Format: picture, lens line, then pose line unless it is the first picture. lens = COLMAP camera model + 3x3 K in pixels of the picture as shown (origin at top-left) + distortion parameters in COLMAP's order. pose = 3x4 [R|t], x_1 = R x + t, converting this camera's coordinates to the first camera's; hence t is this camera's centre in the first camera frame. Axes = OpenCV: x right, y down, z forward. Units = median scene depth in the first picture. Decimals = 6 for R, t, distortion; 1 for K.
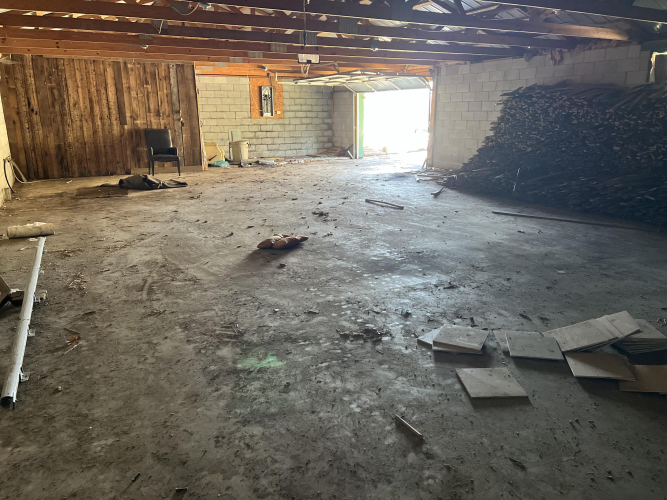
lens RADIAL K [[504.2, 0, 337.6], [0, 504.2, 251.1], [0, 0, 1]] dist [0.064987, -0.073038]
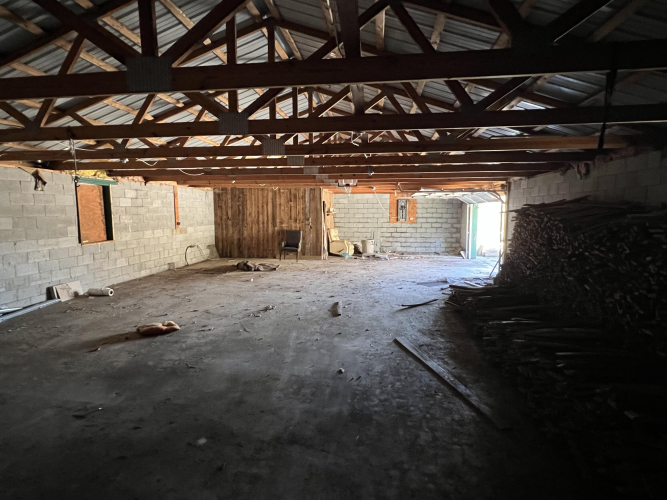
lens RADIAL K [[354.9, 0, 333.5], [0, 354.9, 250.0], [0, 0, 1]] dist [-0.000230, -0.000608]
pose [[0.802420, 0.071039, -0.592516, 0.386252], [-0.164258, 0.980829, -0.104853, -0.097930], [0.573708, 0.181462, 0.798706, 0.257816]]
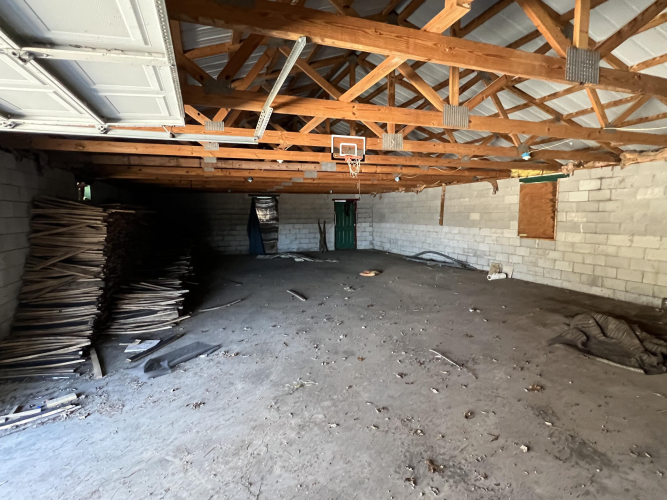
lens RADIAL K [[354.9, 0, 333.5], [0, 354.9, 250.0], [0, 0, 1]] dist [-0.000230, -0.000608]
pose [[-0.989351, 0.001288, 0.145542, -0.088800], [0.054428, 0.930686, 0.361748, -0.367601], [-0.134988, 0.365818, -0.920845, 1.263277]]
